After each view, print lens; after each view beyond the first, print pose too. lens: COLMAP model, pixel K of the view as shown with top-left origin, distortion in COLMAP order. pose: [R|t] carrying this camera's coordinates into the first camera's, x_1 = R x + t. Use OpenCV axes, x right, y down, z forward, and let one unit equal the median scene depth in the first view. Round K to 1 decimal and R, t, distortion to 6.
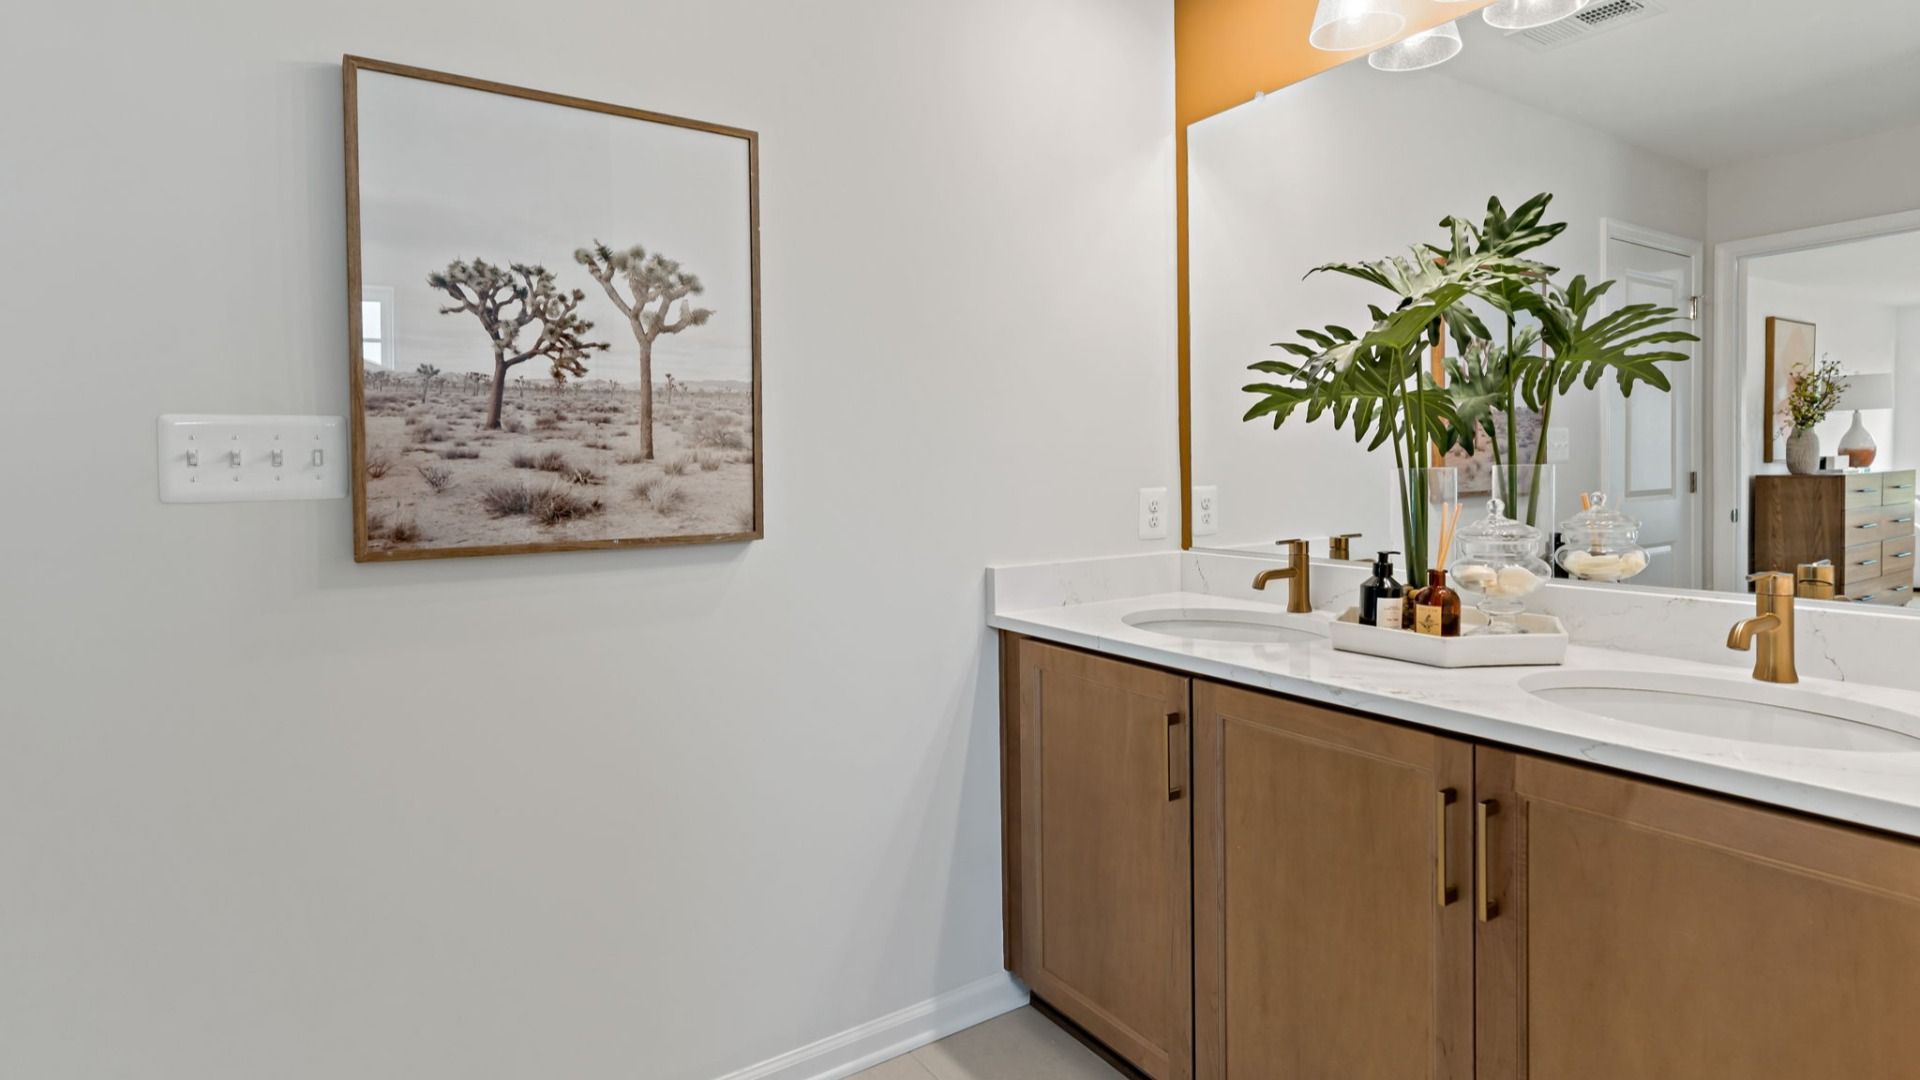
lens RADIAL K [[934.7, 0, 961.7], [0, 934.7, 508.1], [0, 0, 1]] dist [0.003853, 0.001106]
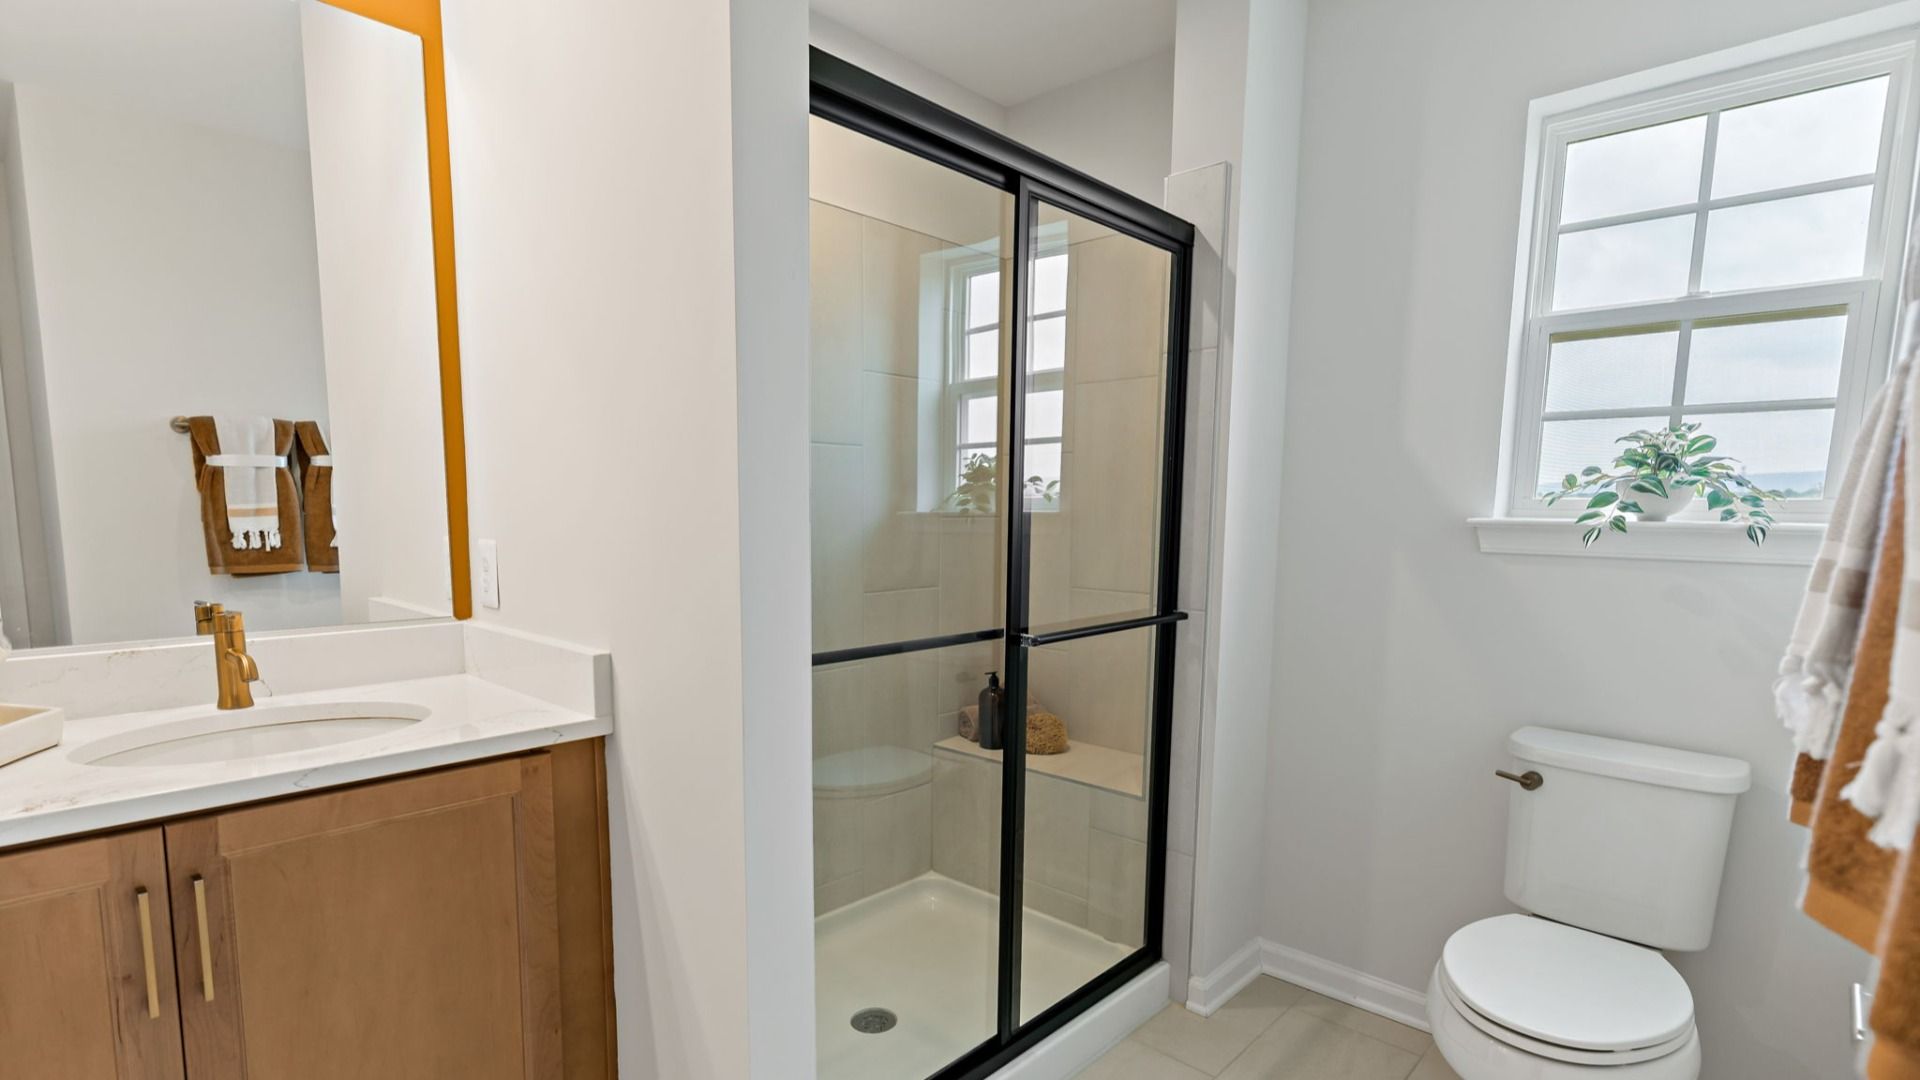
lens RADIAL K [[934.7, 0, 961.7], [0, 934.7, 508.1], [0, 0, 1]] dist [0.003853, 0.001106]
pose [[-0.259451, 0.010892, 0.965695, -0.560653], [0.036823, 0.999321, -0.001379, -0.034941], [-0.965054, 0.035202, -0.259676, 0.456792]]
